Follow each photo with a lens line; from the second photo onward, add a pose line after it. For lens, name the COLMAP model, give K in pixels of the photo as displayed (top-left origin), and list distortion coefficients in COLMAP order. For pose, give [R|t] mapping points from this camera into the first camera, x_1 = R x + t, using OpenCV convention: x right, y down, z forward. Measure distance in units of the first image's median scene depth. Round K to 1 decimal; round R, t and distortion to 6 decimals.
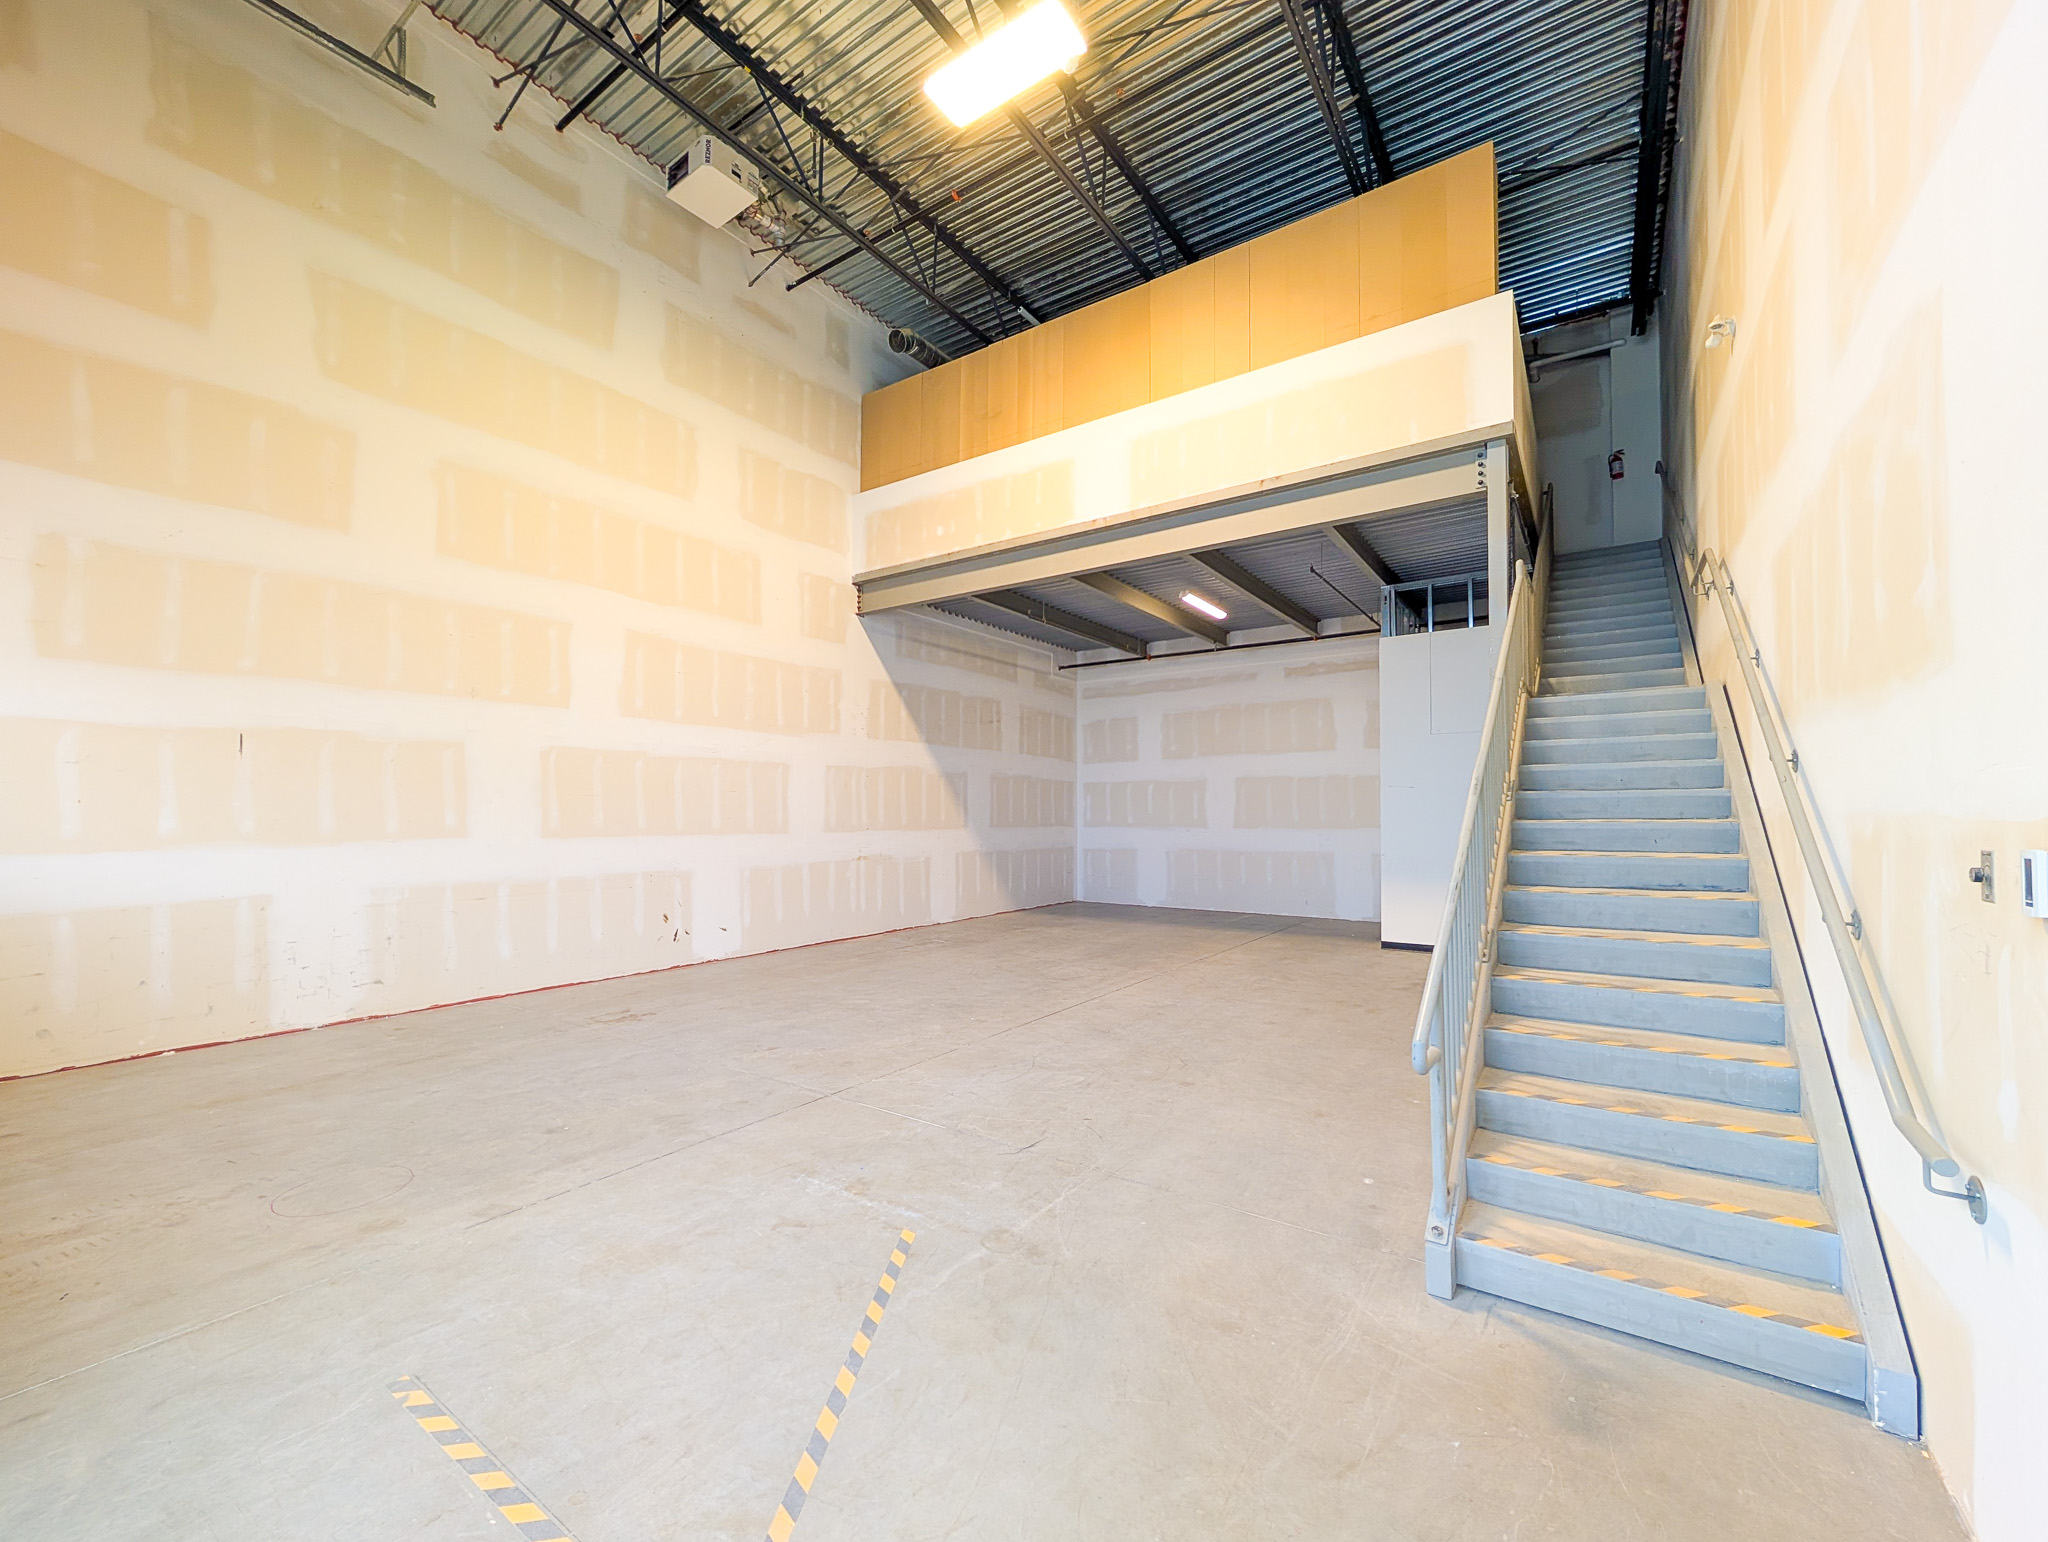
lens RADIAL K [[798.8, 0, 1103.9], [0, 798.8, 799.0], [0, 0, 1]] dist [-0.000419, 0.000113]
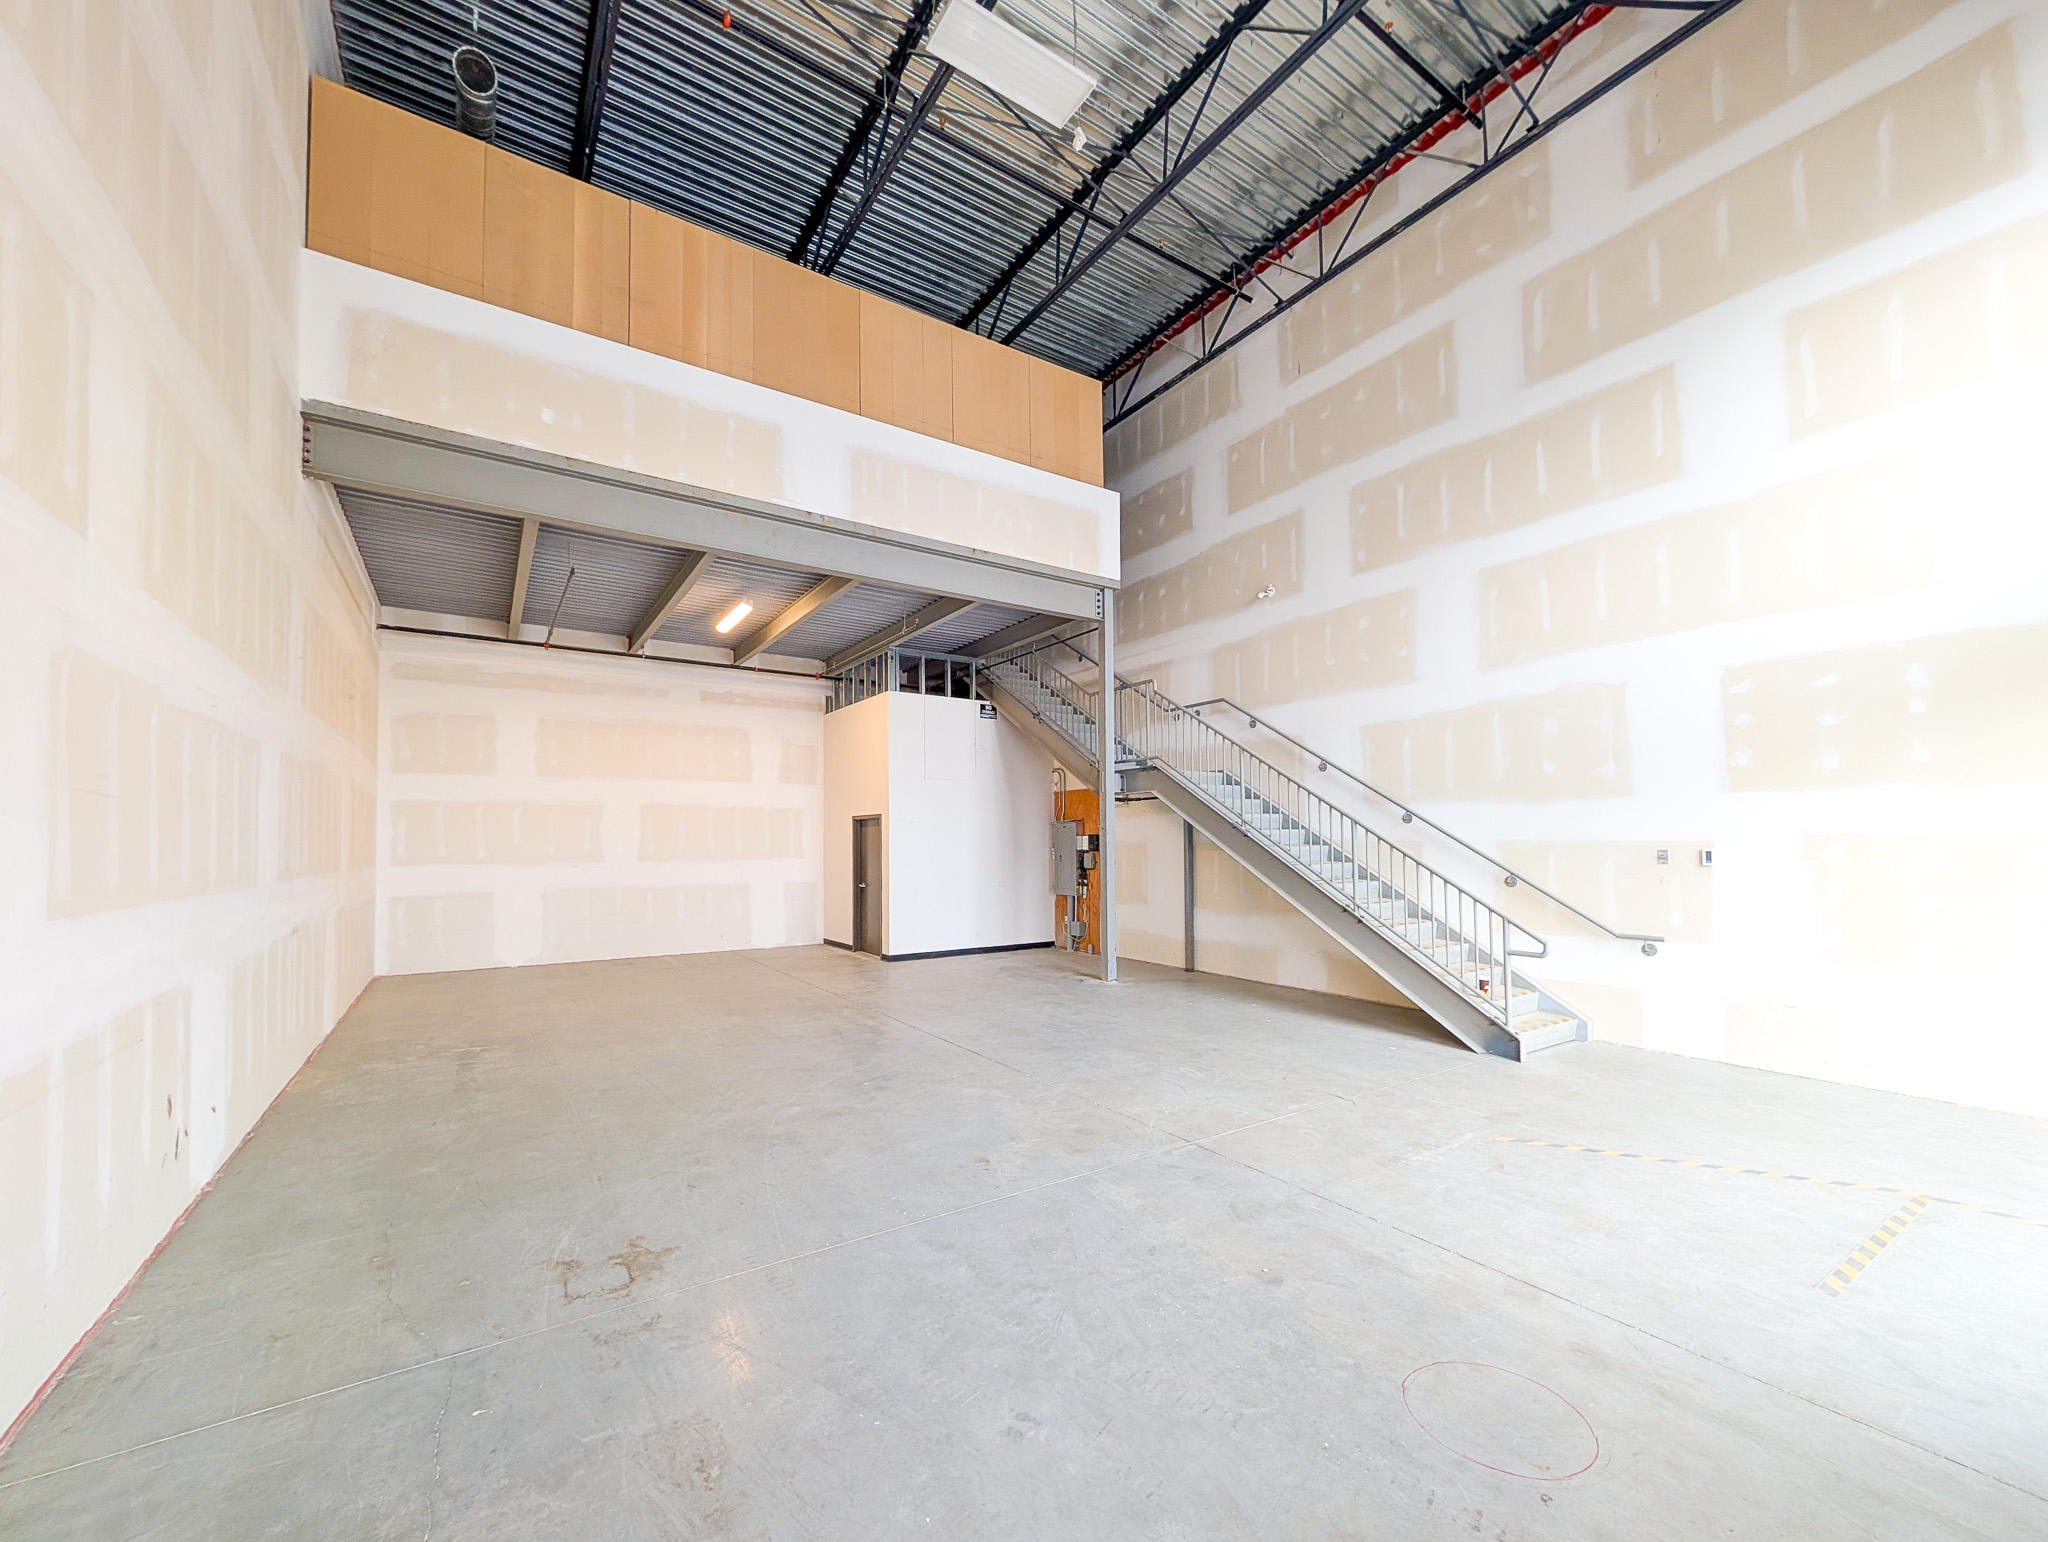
lens RADIAL K [[792.2, 0, 968.6], [0, 792.2, 821.8], [0, 0, 1]] dist [0.001469, 0.000141]
pose [[0.444060, 0.021793, 0.895732, -0.617003], [-0.011641, 0.999760, -0.018553, 0.006803], [-0.895921, -0.002188, 0.444207, 0.390290]]
